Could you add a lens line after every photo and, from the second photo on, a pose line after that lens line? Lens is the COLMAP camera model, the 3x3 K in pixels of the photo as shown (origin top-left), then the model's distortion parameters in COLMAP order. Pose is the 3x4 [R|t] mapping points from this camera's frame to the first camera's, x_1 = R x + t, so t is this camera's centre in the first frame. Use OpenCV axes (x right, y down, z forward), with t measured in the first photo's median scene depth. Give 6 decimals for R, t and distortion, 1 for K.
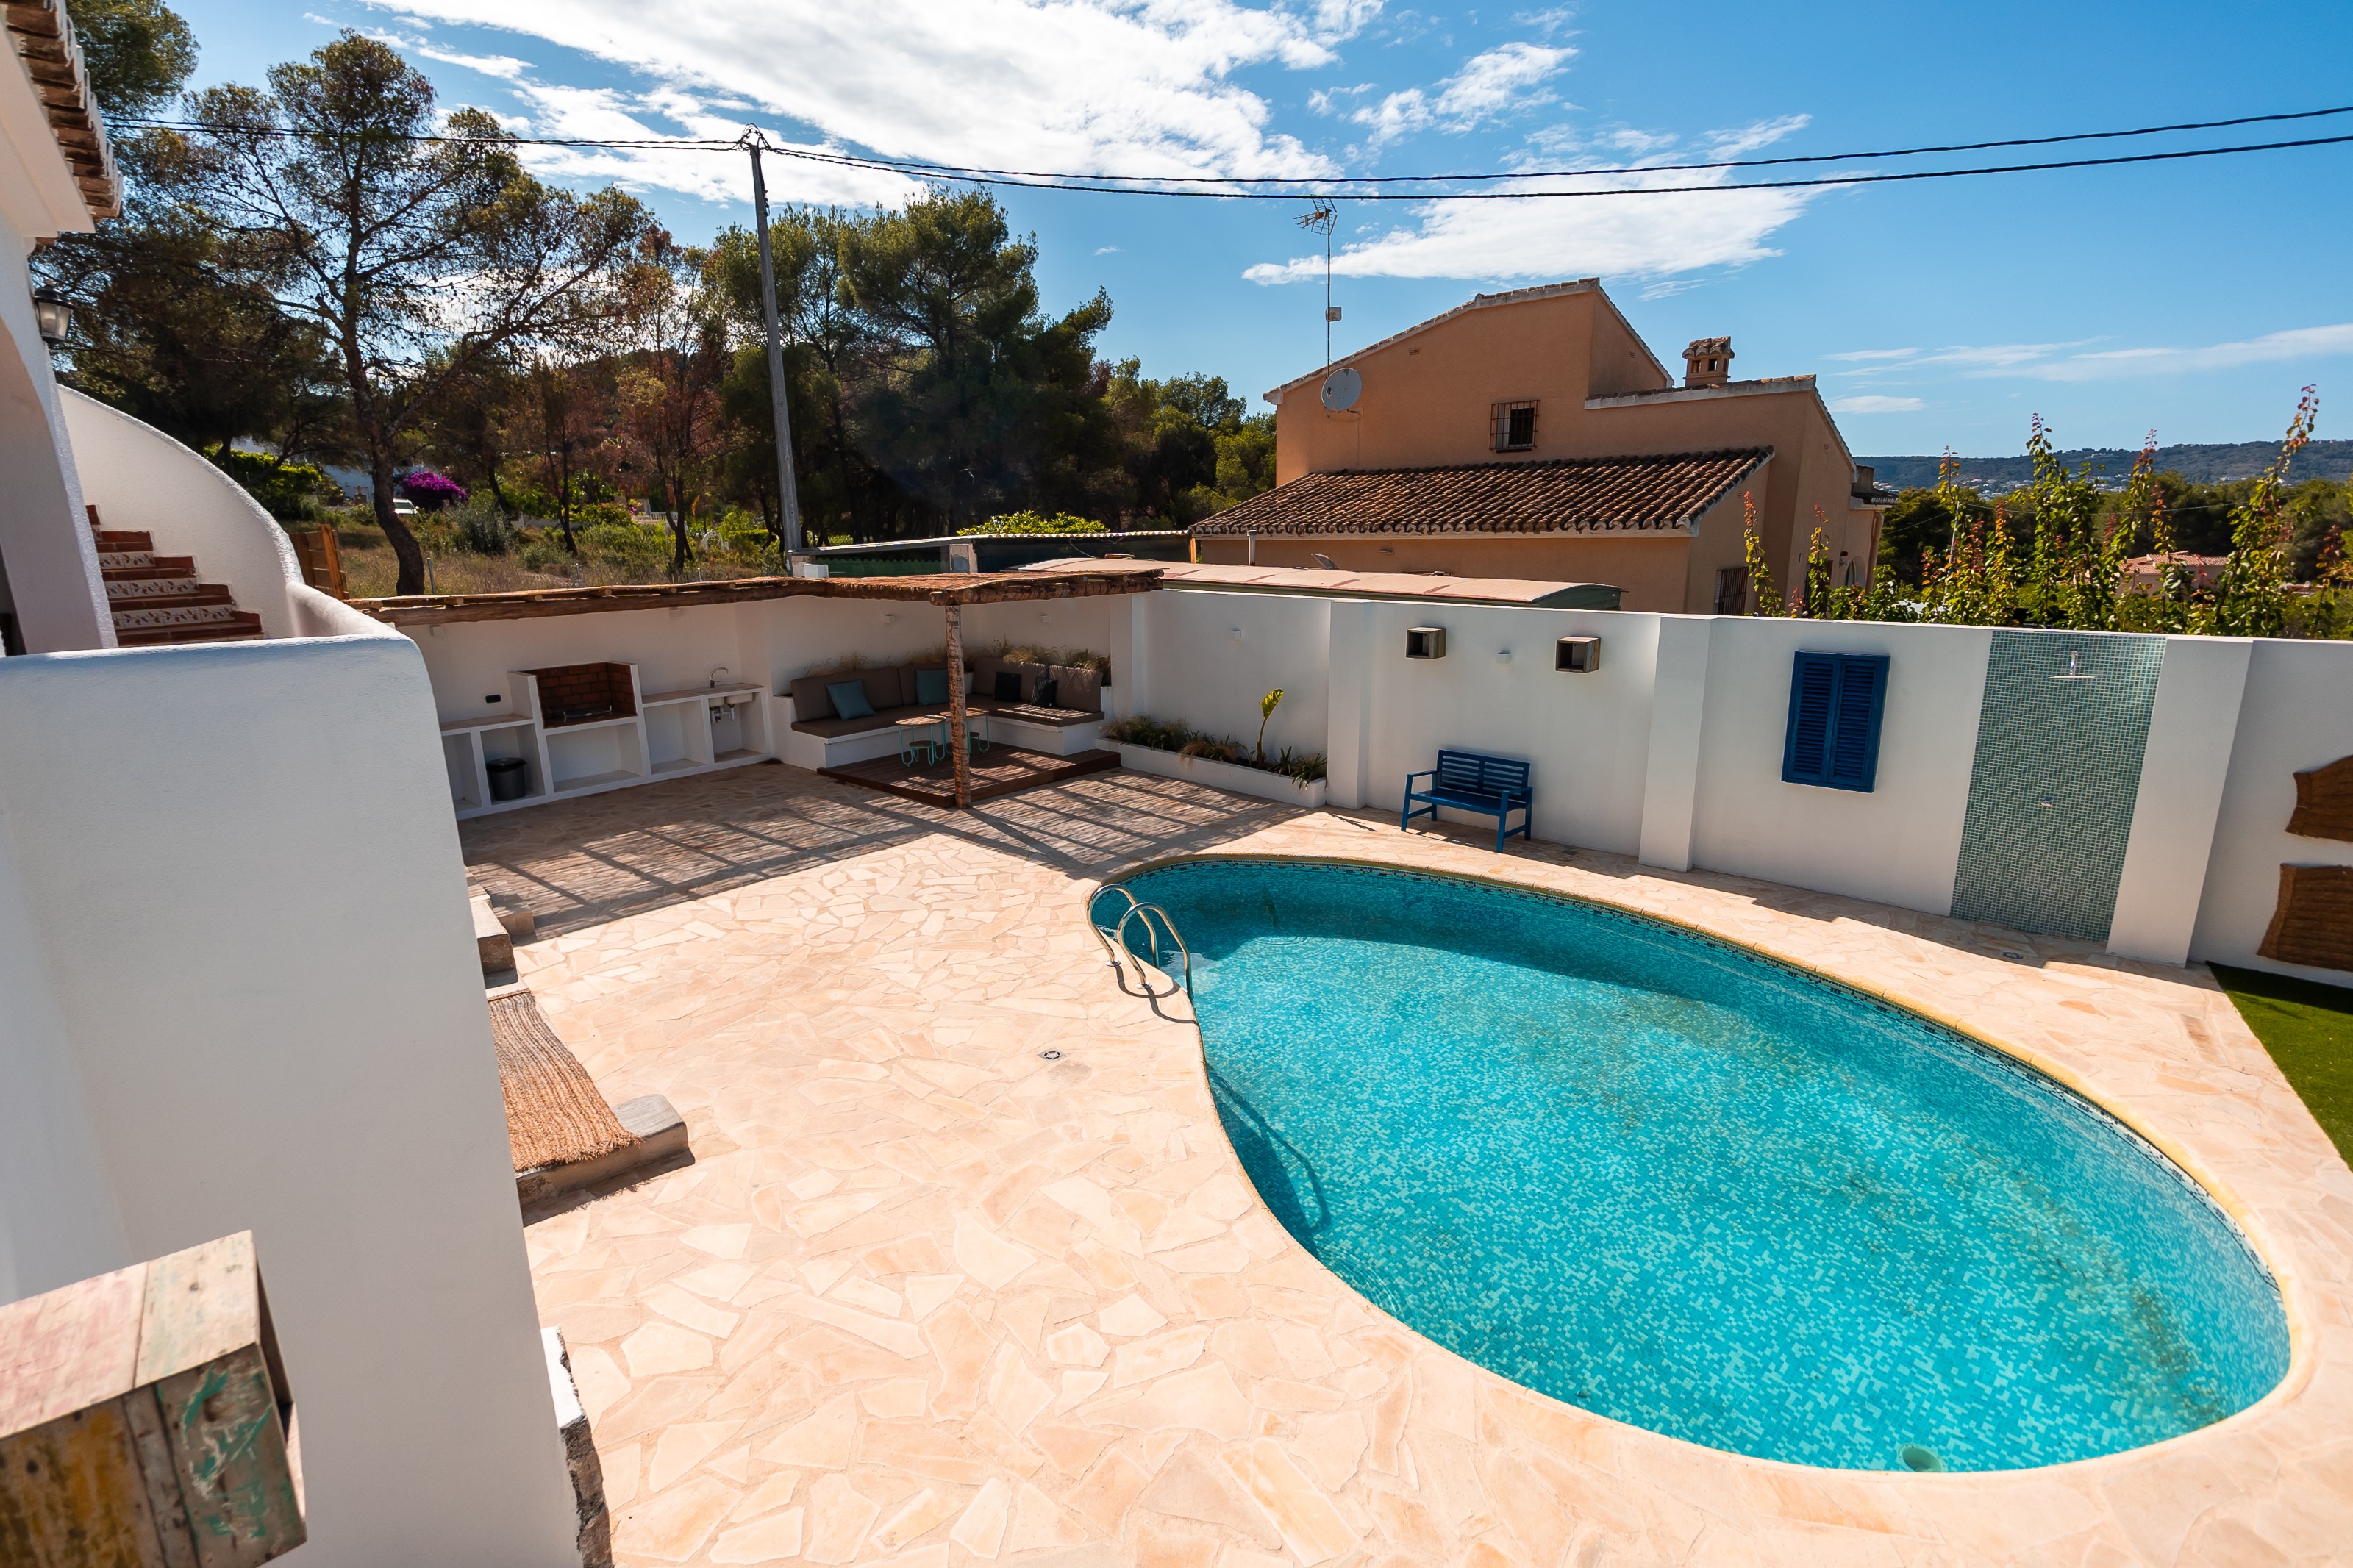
lens RADIAL K [[1071.6, 0, 1177.0], [0, 1071.6, 773.8], [0, 0, 1]] dist [-0.009053, 0.001225]
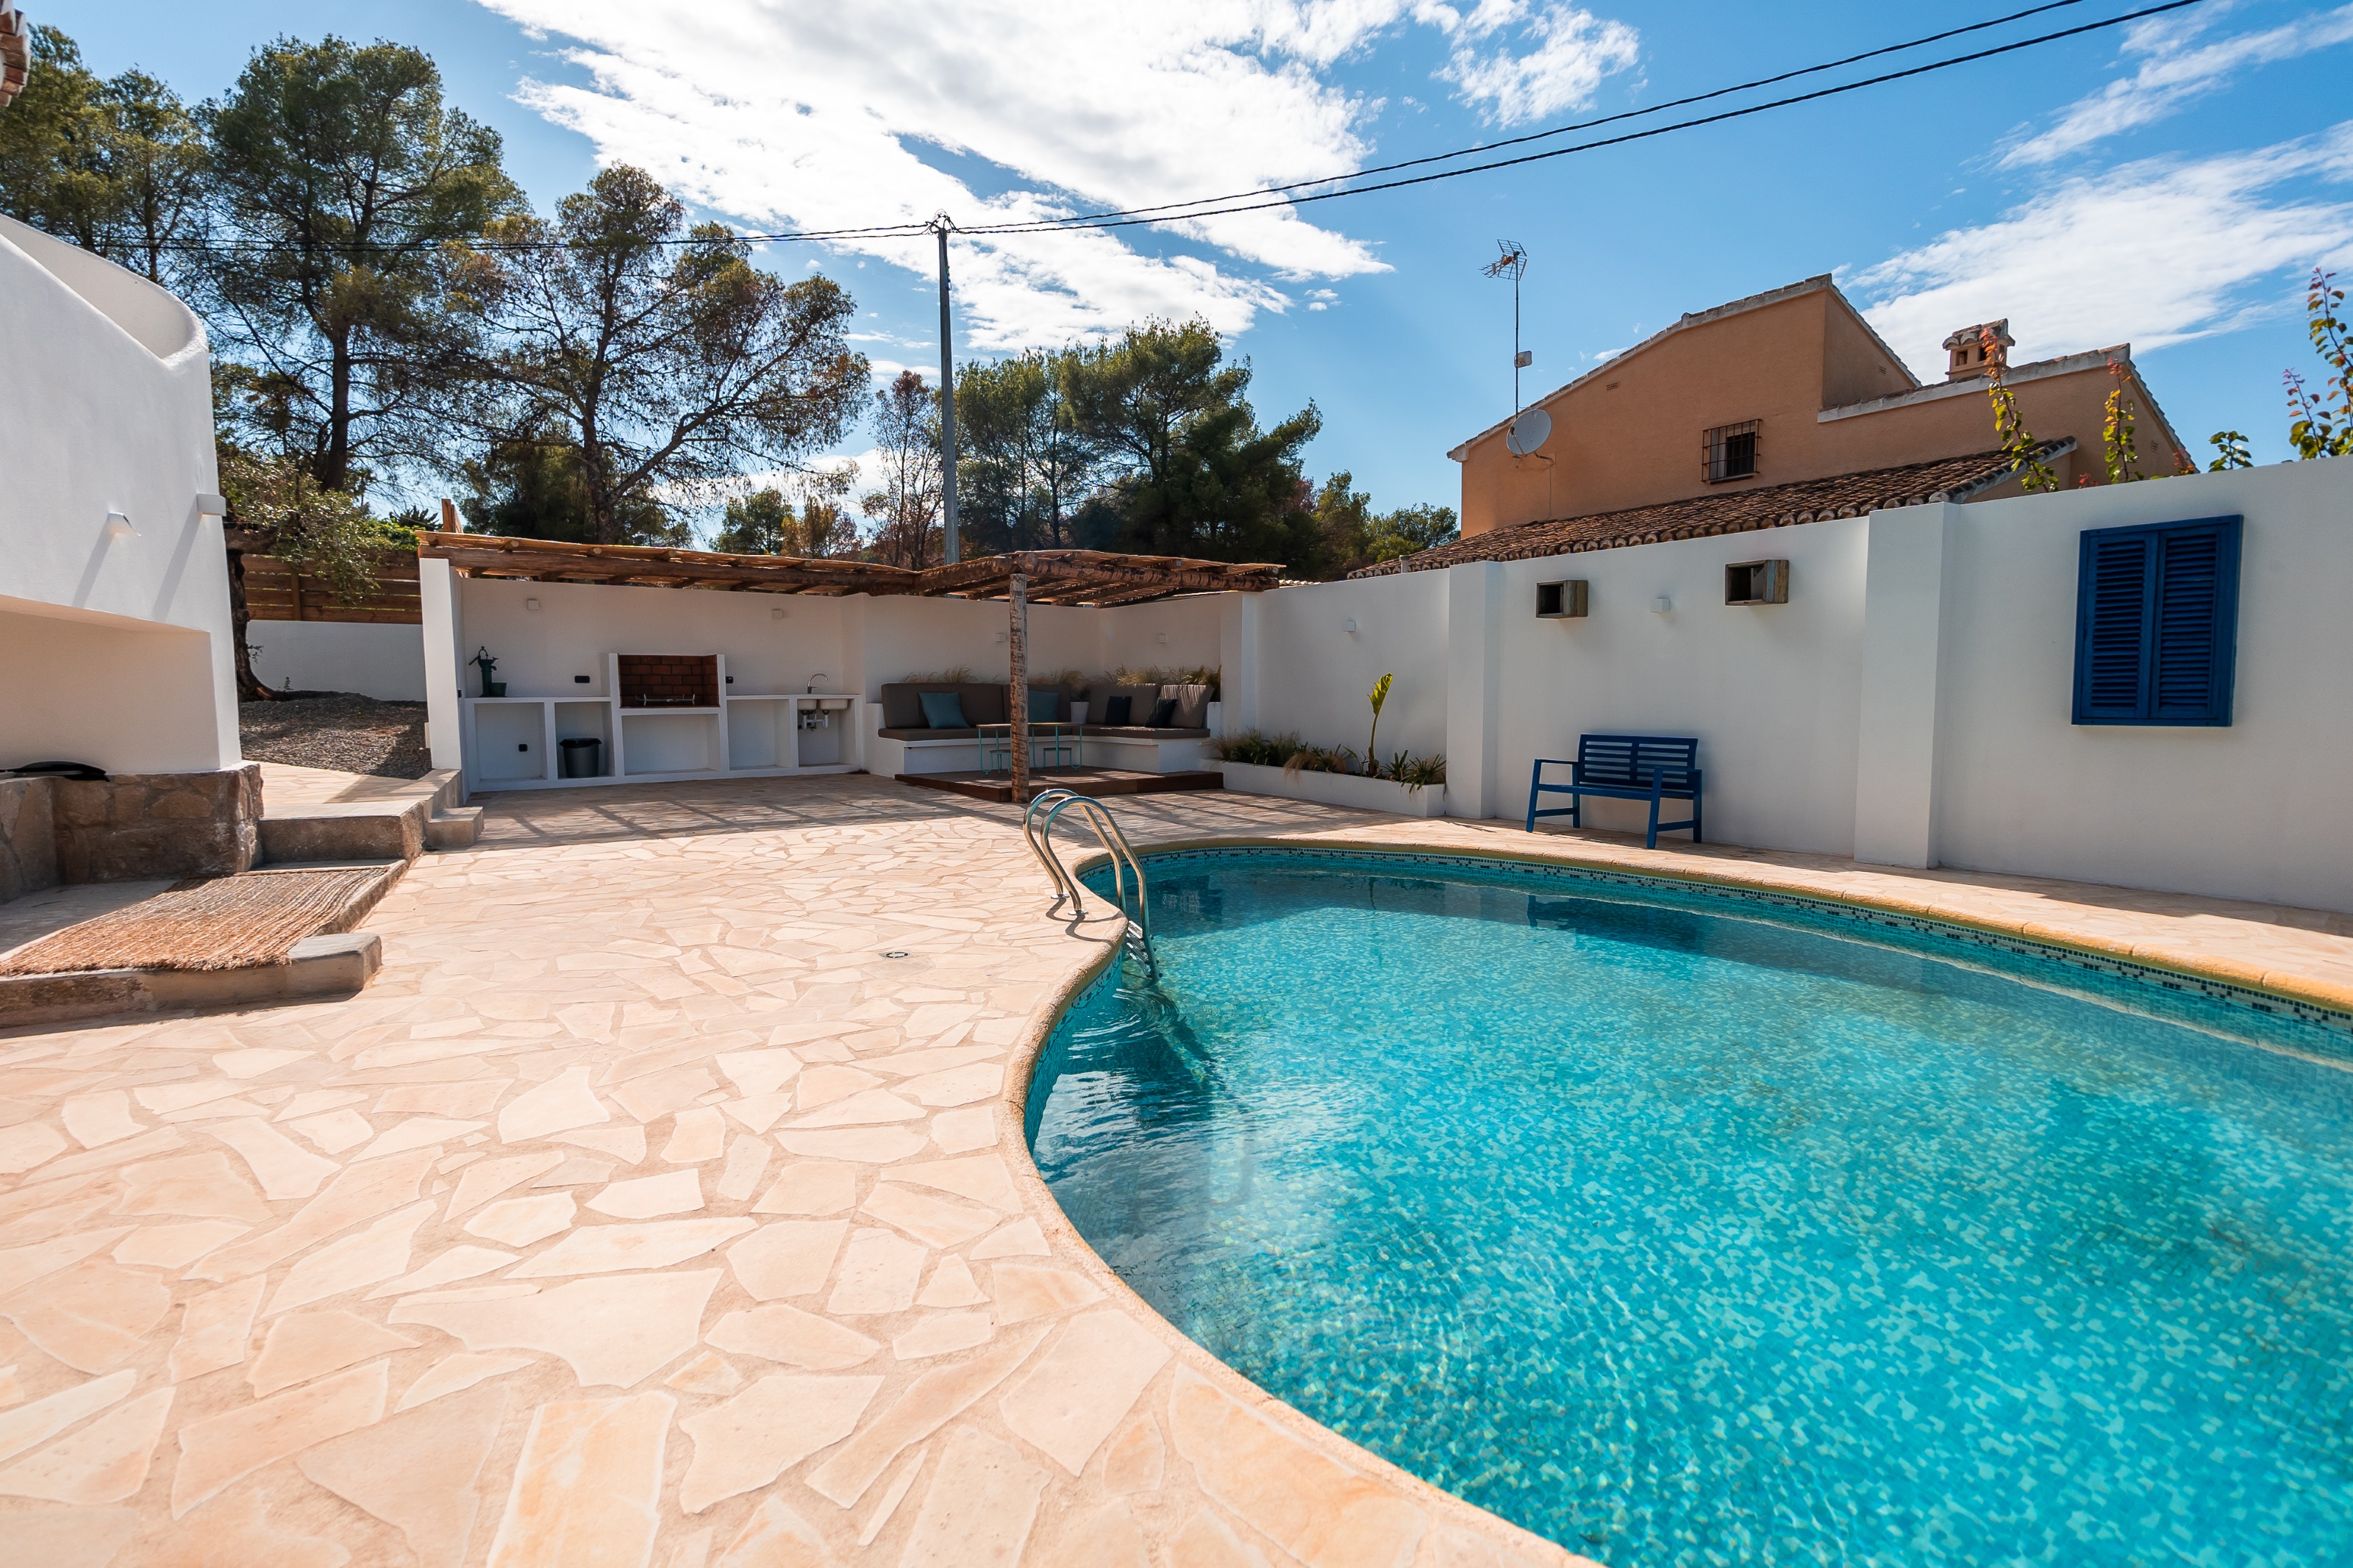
lens RADIAL K [[1071.6, 0, 1177.0], [0, 1071.6, 773.8], [0, 0, 1]] dist [-0.009053, 0.001225]
pose [[0.973969, 0.023854, -0.225422, 0.111571], [-0.057397, 0.987993, -0.143442, 0.112838], [0.219293, 0.152646, 0.963644, 0.154348]]
